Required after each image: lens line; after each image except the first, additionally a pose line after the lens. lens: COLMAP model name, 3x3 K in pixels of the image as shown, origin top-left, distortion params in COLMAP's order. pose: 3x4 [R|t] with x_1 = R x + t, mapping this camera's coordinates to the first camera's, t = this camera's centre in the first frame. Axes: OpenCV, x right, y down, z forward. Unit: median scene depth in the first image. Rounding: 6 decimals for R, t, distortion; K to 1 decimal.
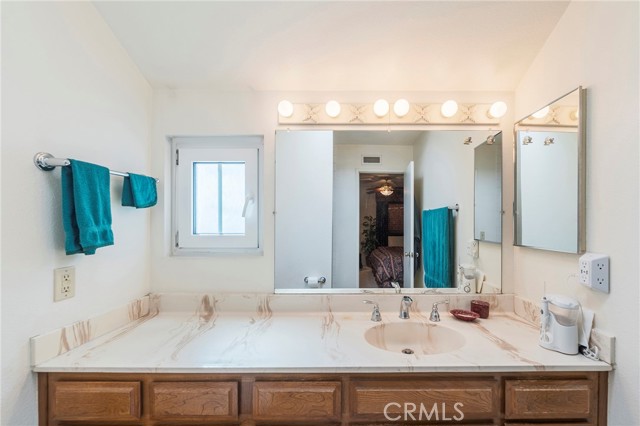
lens RADIAL K [[271.4, 0, 349.0], [0, 271.4, 218.3], [0, 0, 1]] dist [-0.000895, -0.000148]
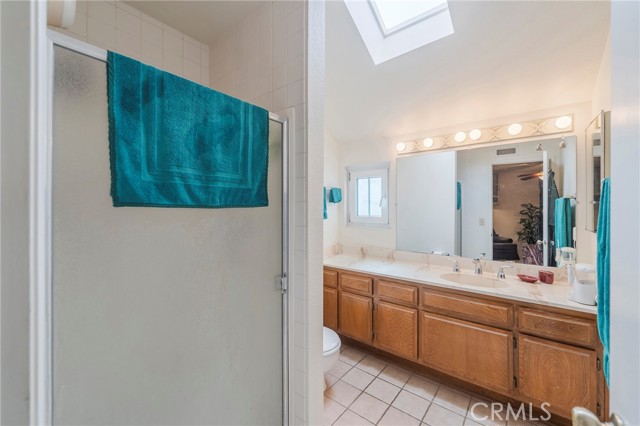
lens RADIAL K [[255.1, 0, 321.4], [0, 255.1, 208.6], [0, 0, 1]] dist [-0.000210, 0.000015]
pose [[0.778258, 0.003244, -0.627937, 0.394417], [0.002582, 0.999962, 0.008366, -0.007527], [0.627940, -0.008132, 0.778219, -0.608555]]
